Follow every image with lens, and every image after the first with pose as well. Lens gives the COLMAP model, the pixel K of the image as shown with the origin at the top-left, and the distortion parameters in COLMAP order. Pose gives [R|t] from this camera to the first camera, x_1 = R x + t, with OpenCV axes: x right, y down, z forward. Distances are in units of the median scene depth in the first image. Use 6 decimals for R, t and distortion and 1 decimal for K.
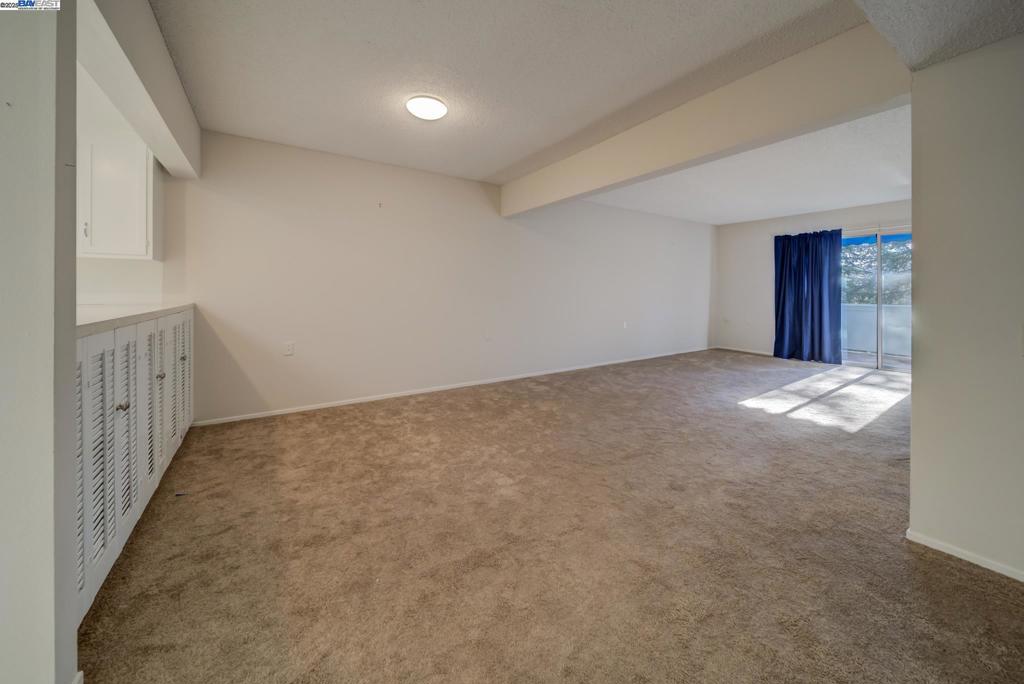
lens RADIAL K [[377.8, 0, 519.6], [0, 377.8, 289.4], [0, 0, 1]] dist [0.002916, -0.002168]
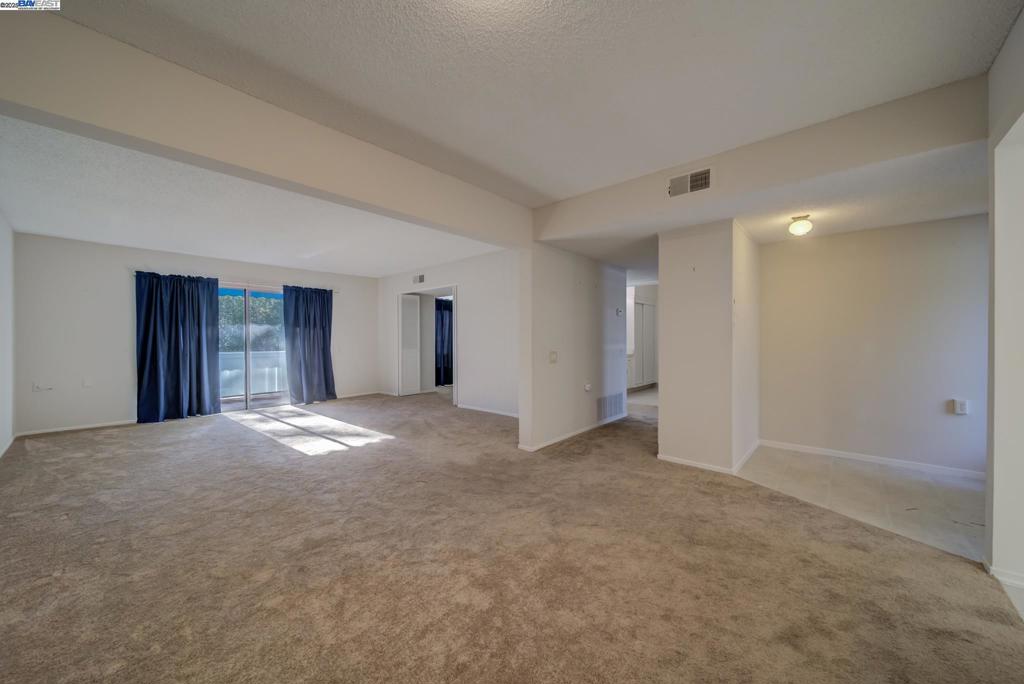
lens RADIAL K [[377.8, 0, 509.0], [0, 377.8, 337.3], [0, 0, 1]] dist [0.002916, -0.002168]
pose [[-0.247365, 0.001093, 0.968922, -0.573084], [0.000659, 0.999999, -0.000960, -0.002275], [-0.968922, 0.000401, -0.247365, 0.899932]]
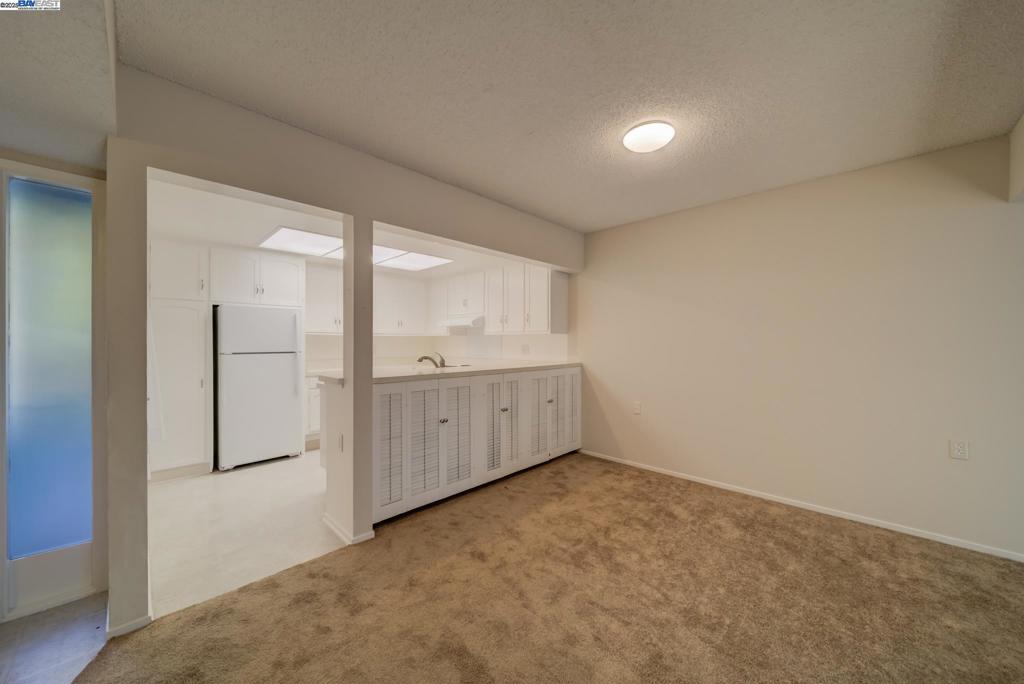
lens RADIAL K [[377.8, 0, 513.8], [0, 377.8, 345.2], [0, 0, 1]] dist [0.002916, -0.002168]
pose [[0.200341, 0.007671, -0.979696, 0.395658], [0.007684, 0.999926, 0.009401, -0.038204], [0.979696, -0.009411, 0.200267, 0.449565]]
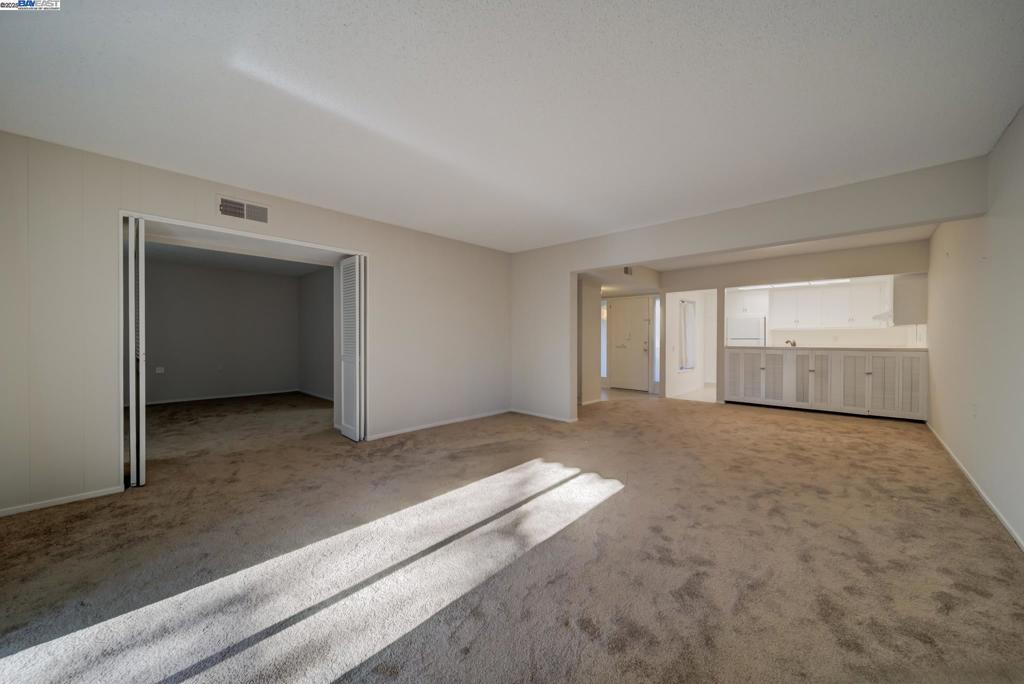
lens RADIAL K [[377.8, 0, 519.5], [0, 377.8, 337.4], [0, 0, 1]] dist [0.002916, -0.002168]
pose [[-0.969553, -0.006725, -0.244789, 1.184686], [-0.005913, 0.999974, -0.004052, 0.003297], [0.244810, -0.002481, -0.969568, 2.043212]]
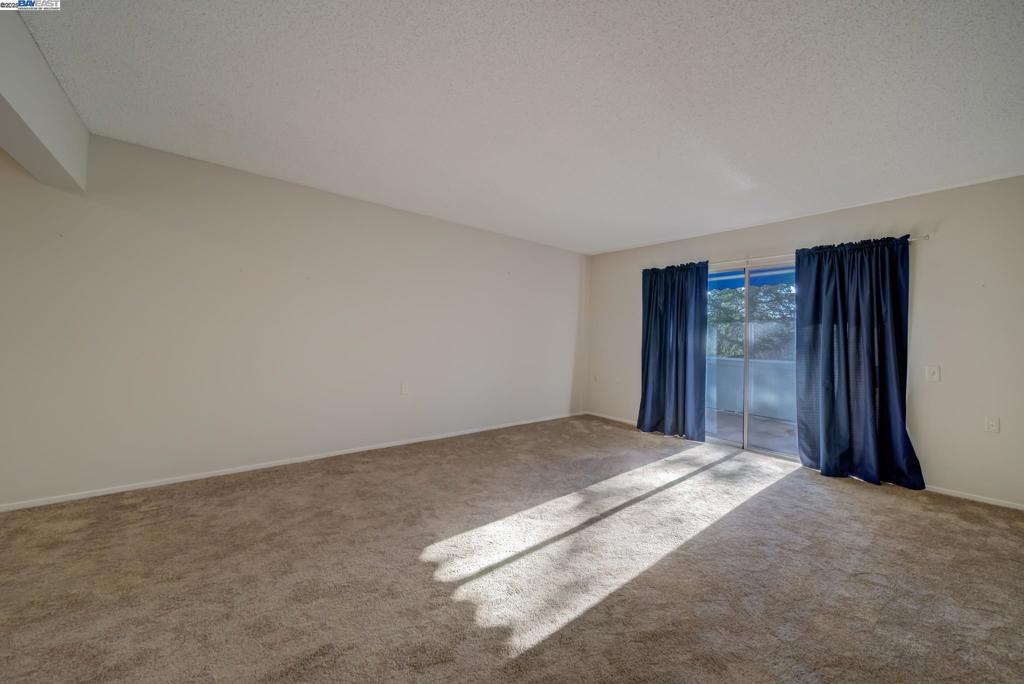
lens RADIAL K [[391.8, 0, 560.2], [0, 391.8, 328.2], [0, 0, 1]] dist [-0.002237, -0.001274]
pose [[0.990161, 0.017697, 0.138811, 0.818510], [-0.015845, 0.999770, -0.014435, -0.017206], [-0.139035, 0.012093, 0.990214, 0.489280]]
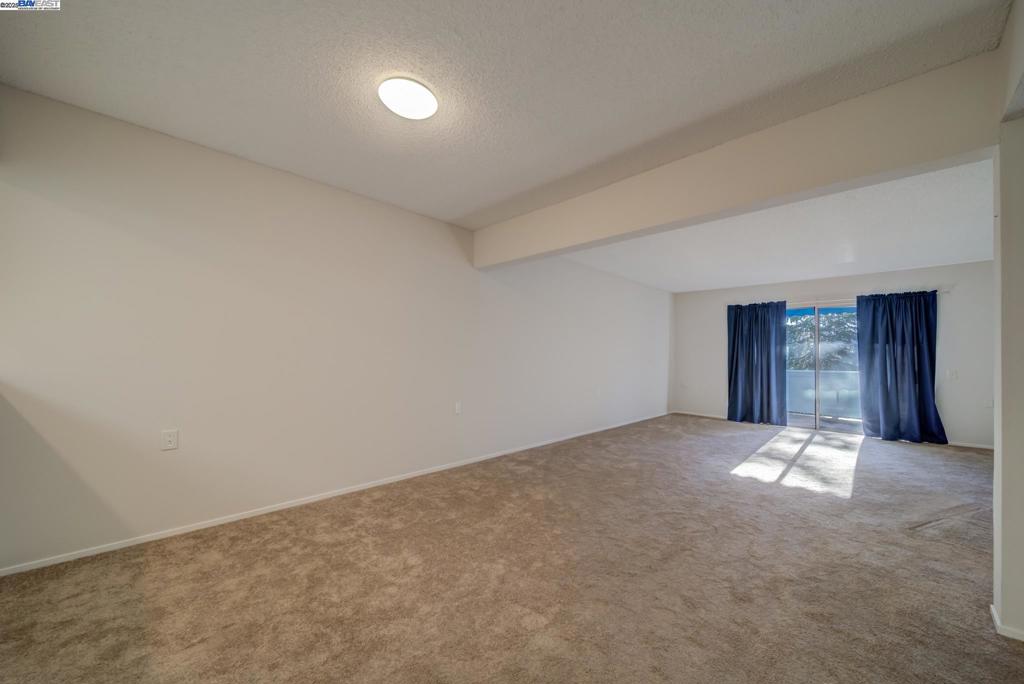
lens RADIAL K [[377.8, 0, 545.5], [0, 377.8, 349.8], [0, 0, 1]] dist [0.002916, -0.002168]
pose [[0.971392, 0.012362, 0.237159, -0.134686], [-0.009839, 0.999882, -0.011819, 0.000667], [-0.237277, 0.009148, 0.971399, 0.202288]]
